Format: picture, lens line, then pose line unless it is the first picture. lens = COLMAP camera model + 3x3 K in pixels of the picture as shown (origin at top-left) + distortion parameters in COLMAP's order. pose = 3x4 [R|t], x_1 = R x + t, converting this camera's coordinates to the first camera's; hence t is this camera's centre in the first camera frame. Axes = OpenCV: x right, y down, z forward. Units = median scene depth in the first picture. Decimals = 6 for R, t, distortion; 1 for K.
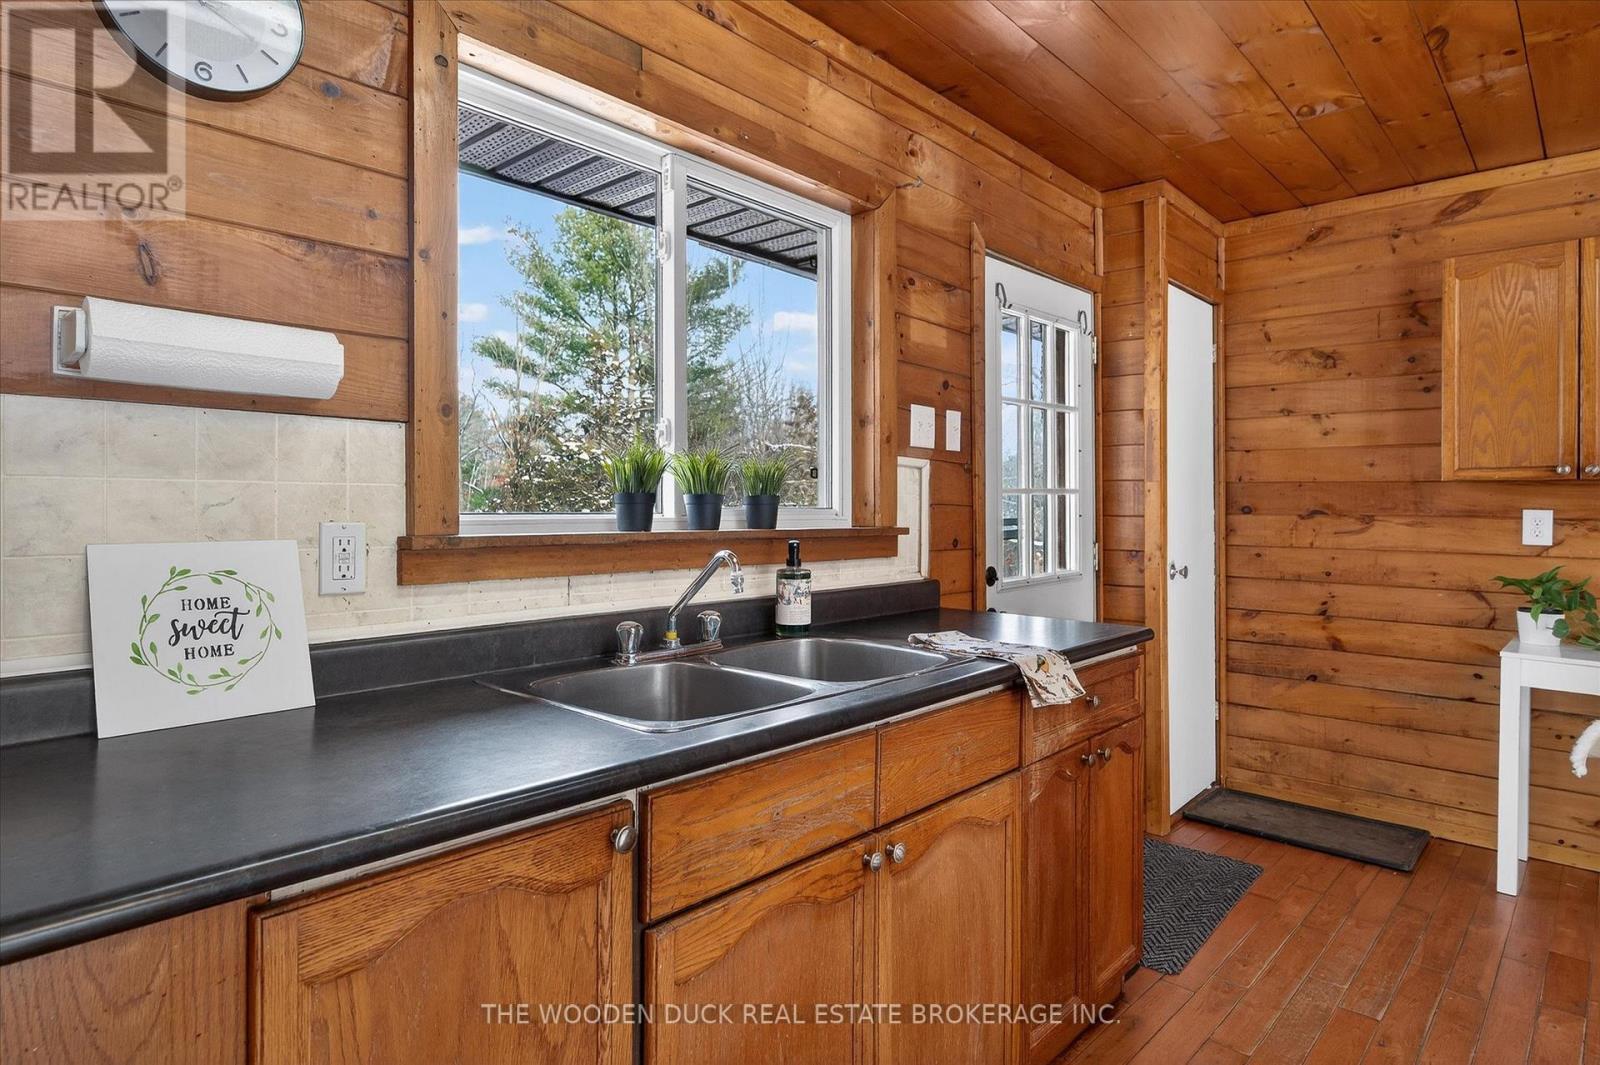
lens RADIAL K [[895.6, 0, 795.5], [0, 895.6, 507.3], [0, 0, 1]] dist [-0.001703, 0.000967]
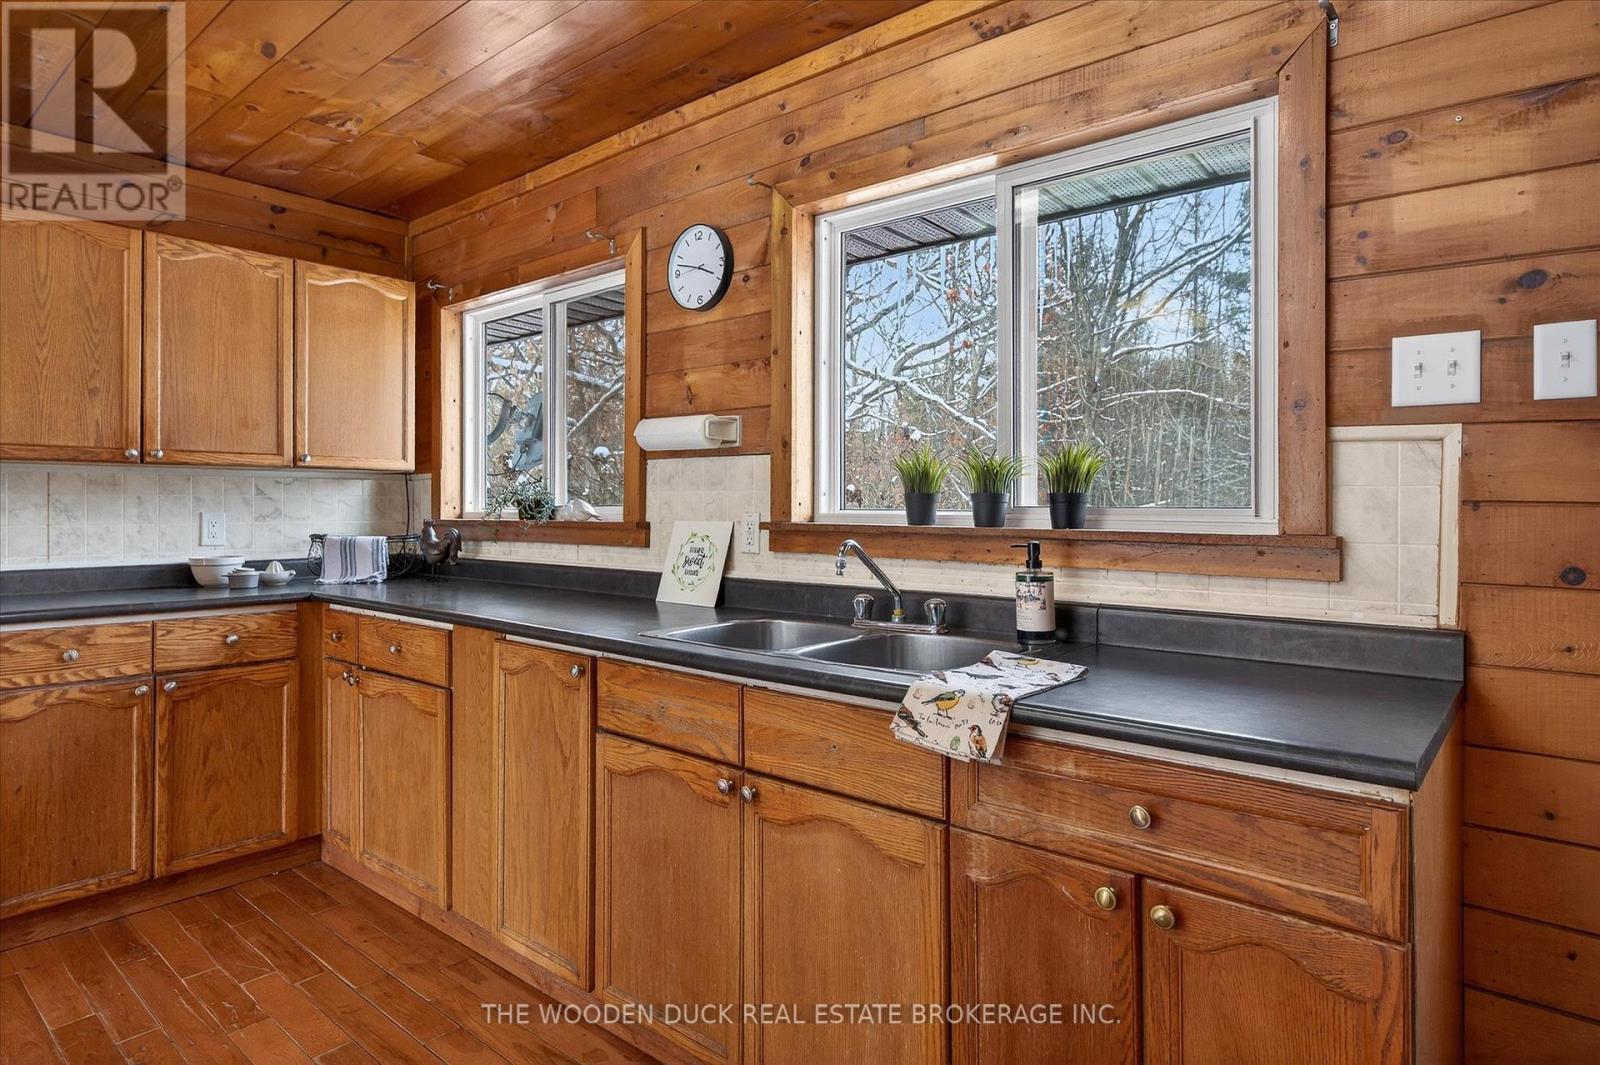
lens RADIAL K [[895.6, 0, 795.5], [0, 895.6, 507.3], [0, 0, 1]] dist [-0.001703, 0.000967]
pose [[0.036228, -0.002466, -0.999341, 1.376318], [-0.005442, 0.999982, -0.002665, 0.009636], [0.999329, 0.005535, 0.036214, 1.079700]]
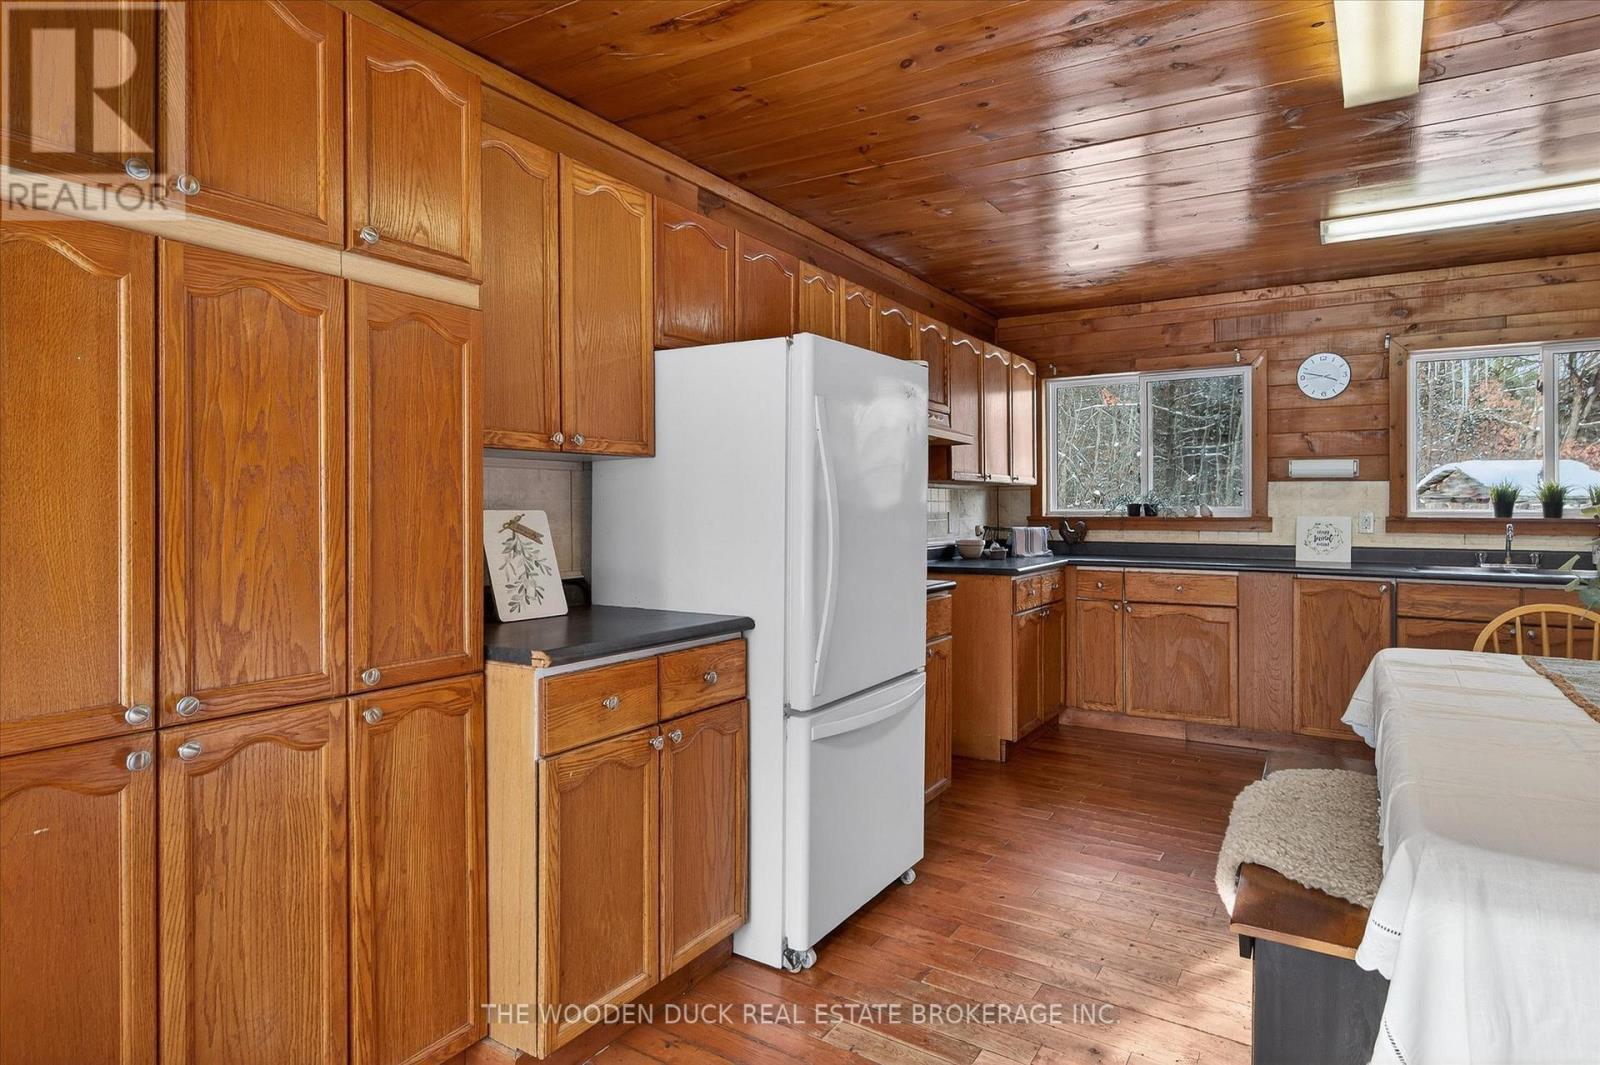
lens RADIAL K [[895.6, 0, 795.5], [0, 895.6, 507.3], [0, 0, 1]] dist [-0.001703, 0.000967]
pose [[0.181366, -0.002482, -0.983413, 2.532075], [-0.003861, 0.999987, -0.003236, 0.019801], [0.983408, 0.004384, 0.181354, -1.801797]]
